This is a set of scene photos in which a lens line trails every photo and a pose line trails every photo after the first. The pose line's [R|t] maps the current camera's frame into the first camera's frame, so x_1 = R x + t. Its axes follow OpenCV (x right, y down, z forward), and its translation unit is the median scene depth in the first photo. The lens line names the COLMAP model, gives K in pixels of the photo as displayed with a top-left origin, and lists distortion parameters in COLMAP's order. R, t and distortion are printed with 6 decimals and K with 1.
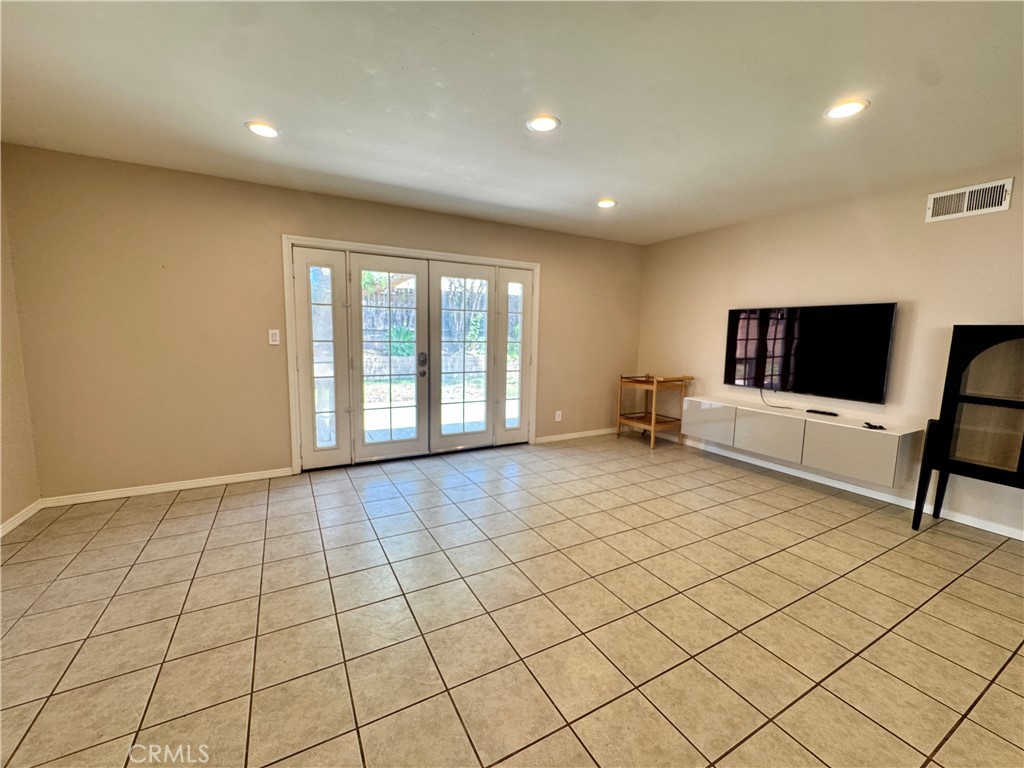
lens RADIAL K [[414.6, 0, 511.0], [0, 414.6, 386.1], [0, 0, 1]] dist [0.002924, 0.000061]
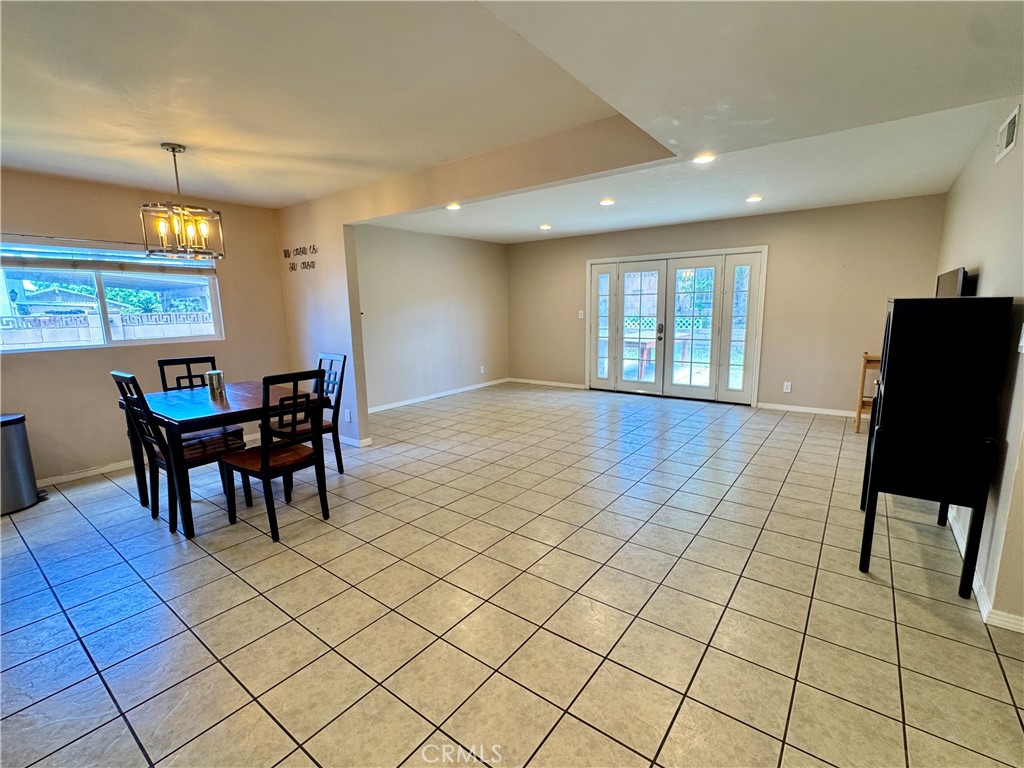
lens RADIAL K [[443.8, 0, 512.0], [0, 443.8, 379.8], [0, 0, 1]] dist [-0.003119, -0.000097]
pose [[0.432022, 0.123531, -0.893363, 1.021165], [-0.091297, 0.991477, 0.092947, 0.017046], [0.897230, 0.041406, 0.439617, -0.149567]]
